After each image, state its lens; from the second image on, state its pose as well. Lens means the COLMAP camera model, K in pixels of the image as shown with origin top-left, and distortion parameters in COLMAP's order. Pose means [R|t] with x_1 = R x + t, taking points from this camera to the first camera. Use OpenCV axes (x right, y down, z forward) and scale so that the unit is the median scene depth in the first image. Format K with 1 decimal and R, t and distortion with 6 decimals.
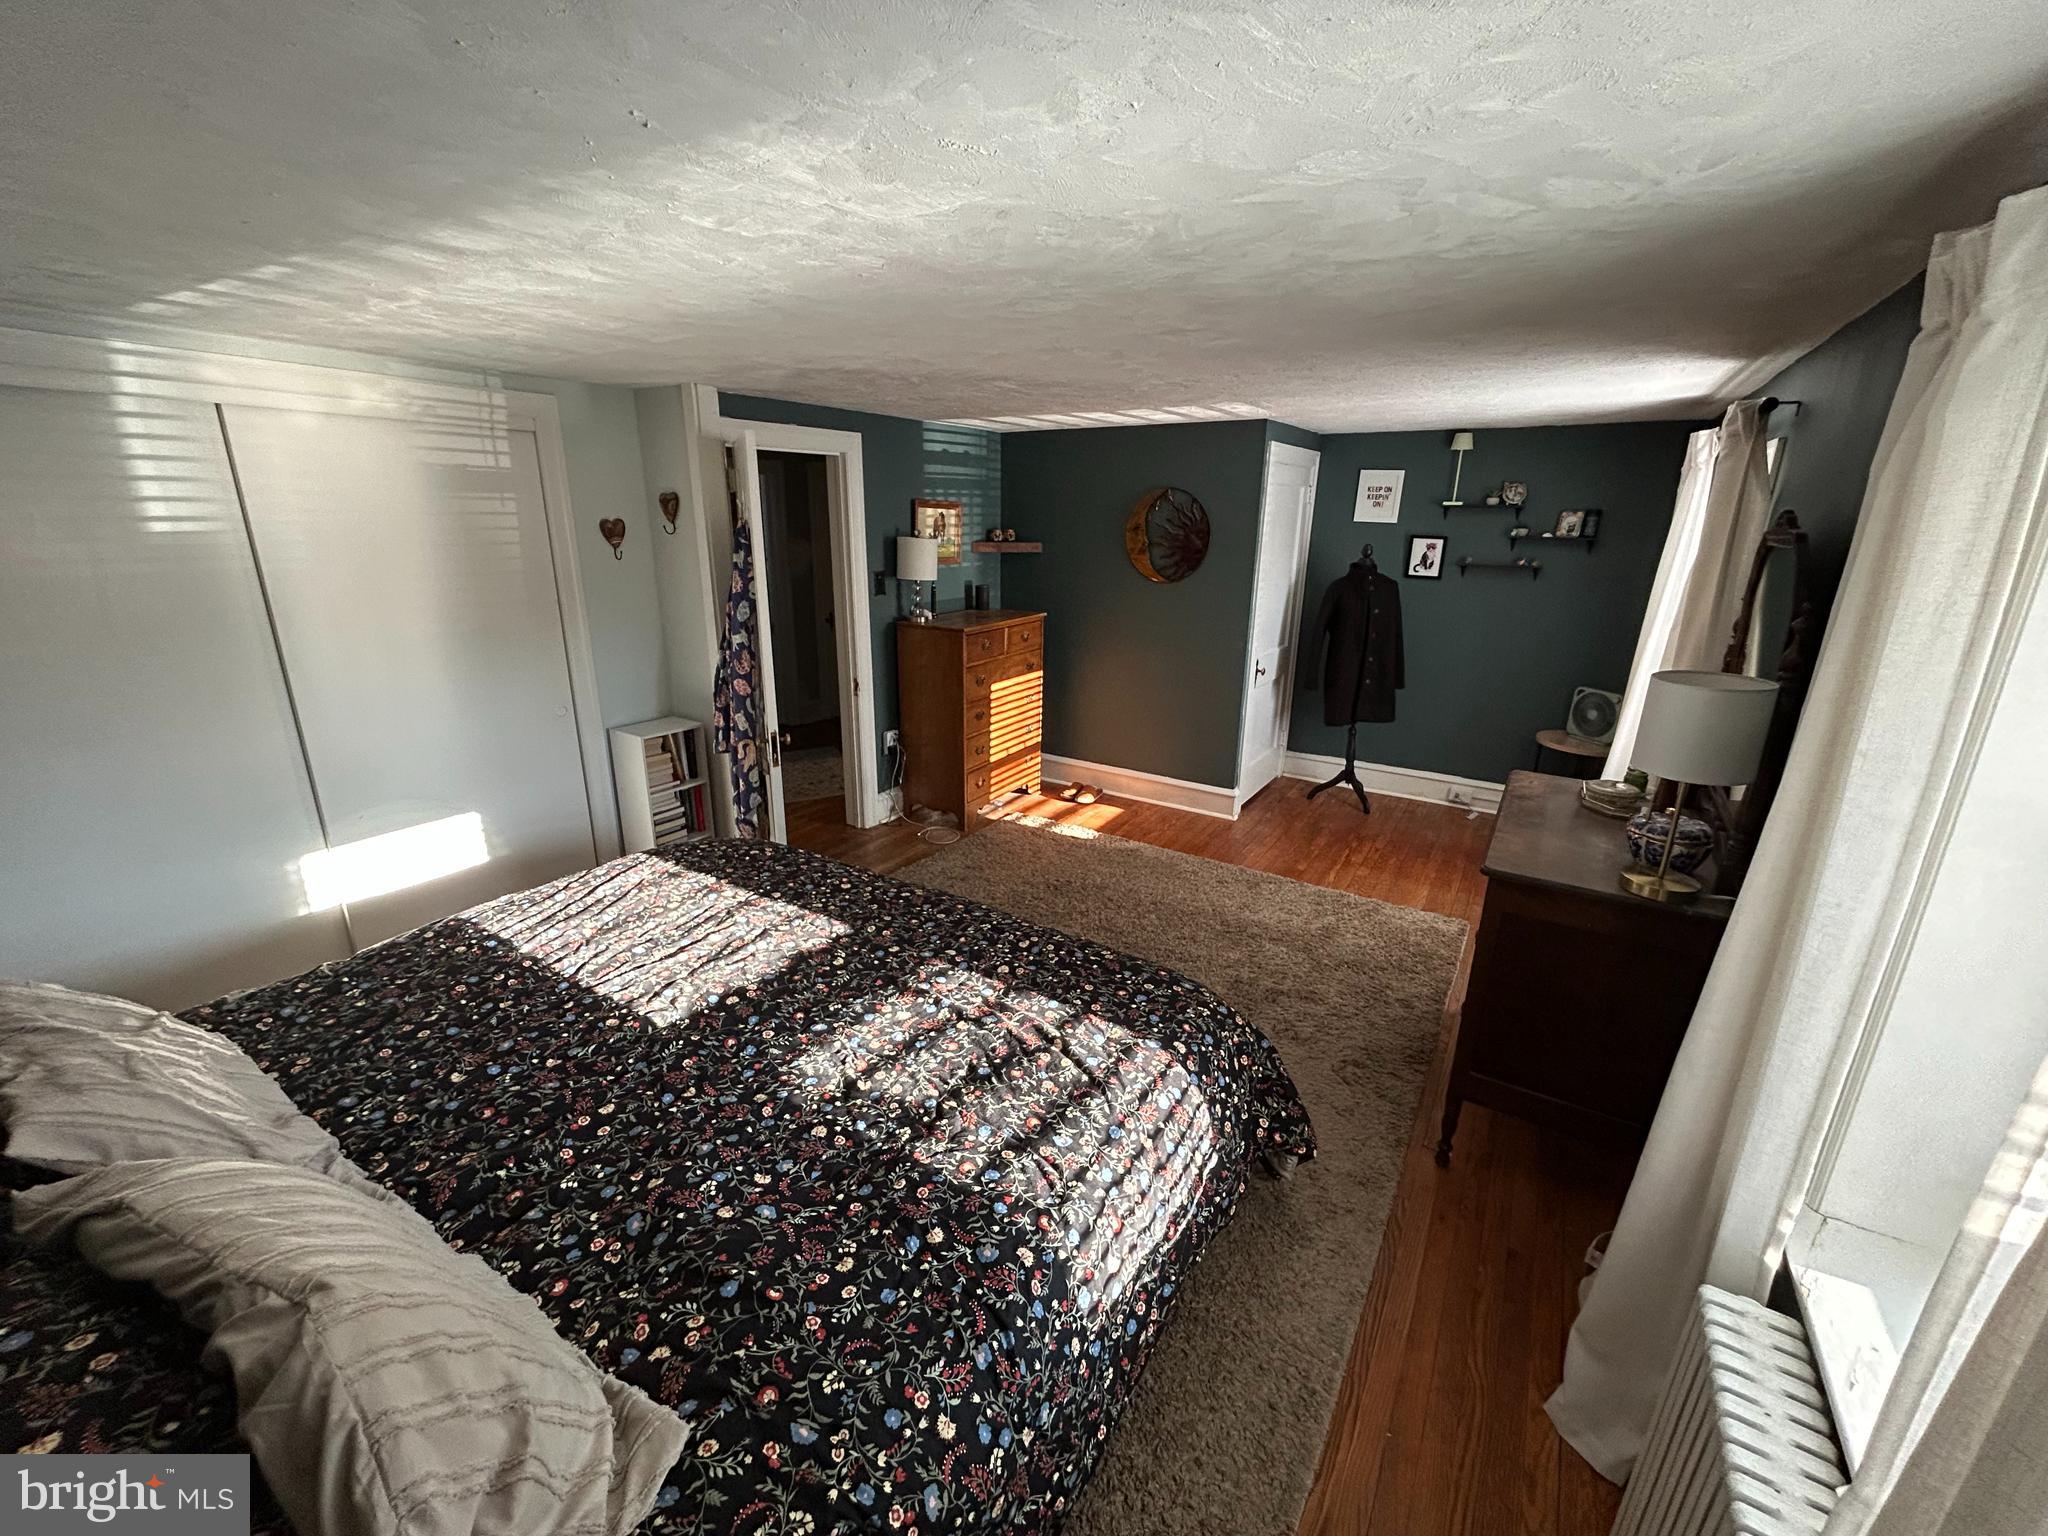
lens RADIAL K [[824.0, 0, 1022.1], [0, 824.0, 762.0], [0, 0, 1]] dist [-0.000545, 0.000198]
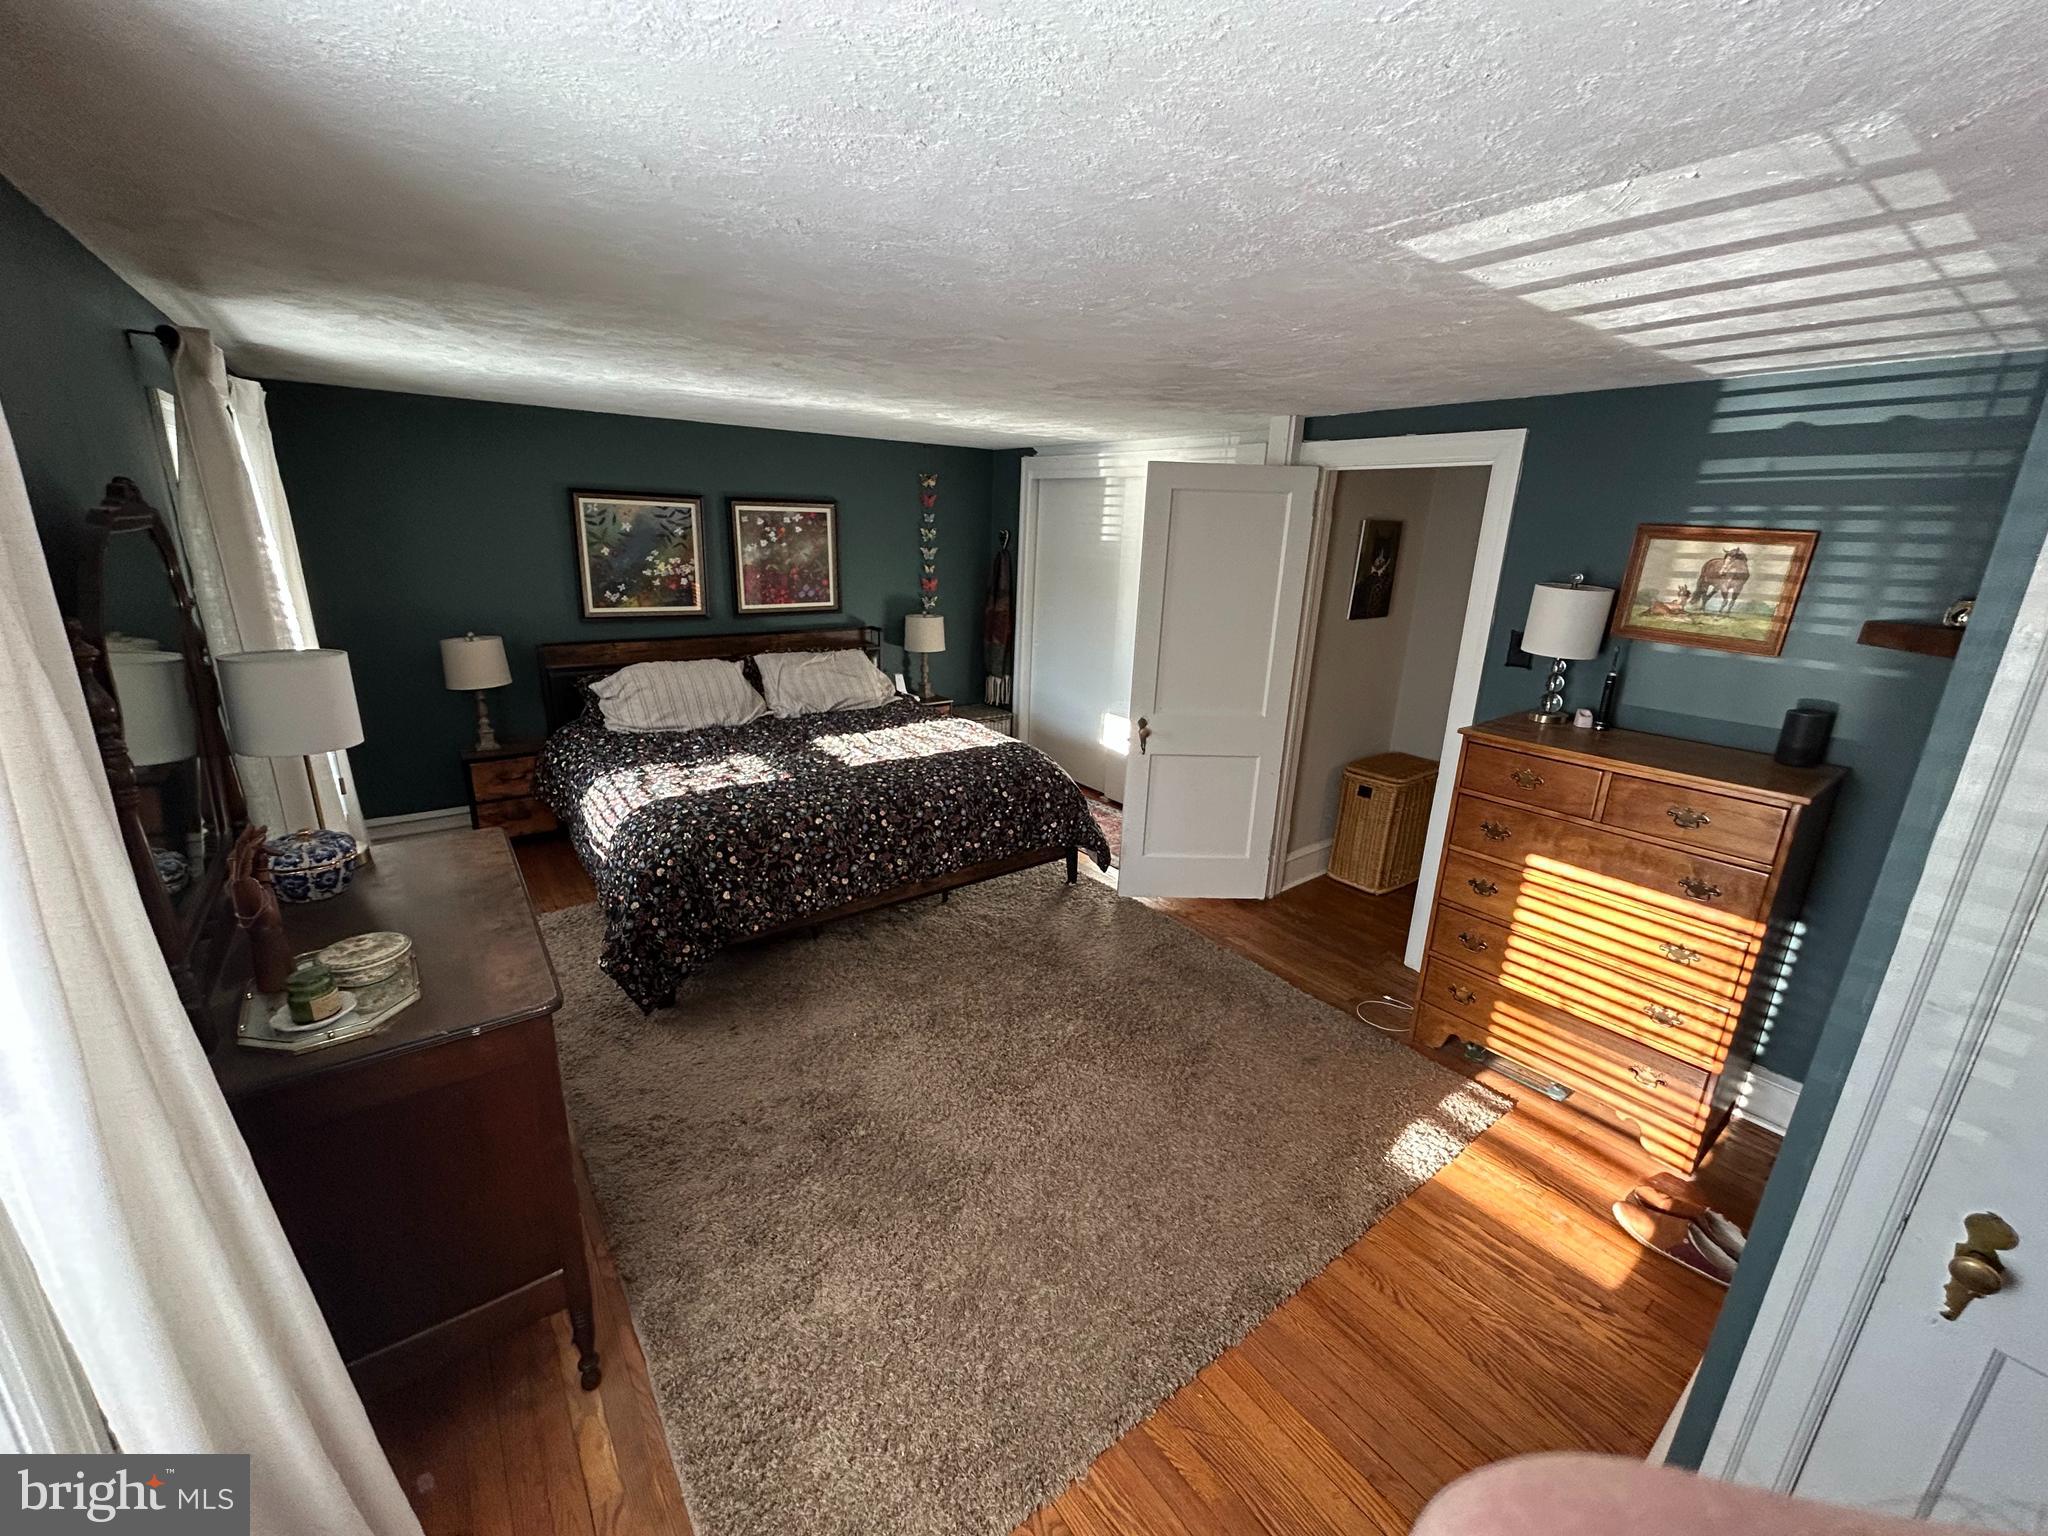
lens RADIAL K [[824.0, 0, 1022.1], [0, 824.0, 762.0], [0, 0, 1]] dist [-0.000545, 0.000198]
pose [[-0.345500, 0.238145, -0.907699, 0.573056], [-0.307898, 0.884950, 0.349373, -0.239299], [0.886470, 0.400187, -0.232425, 0.813949]]
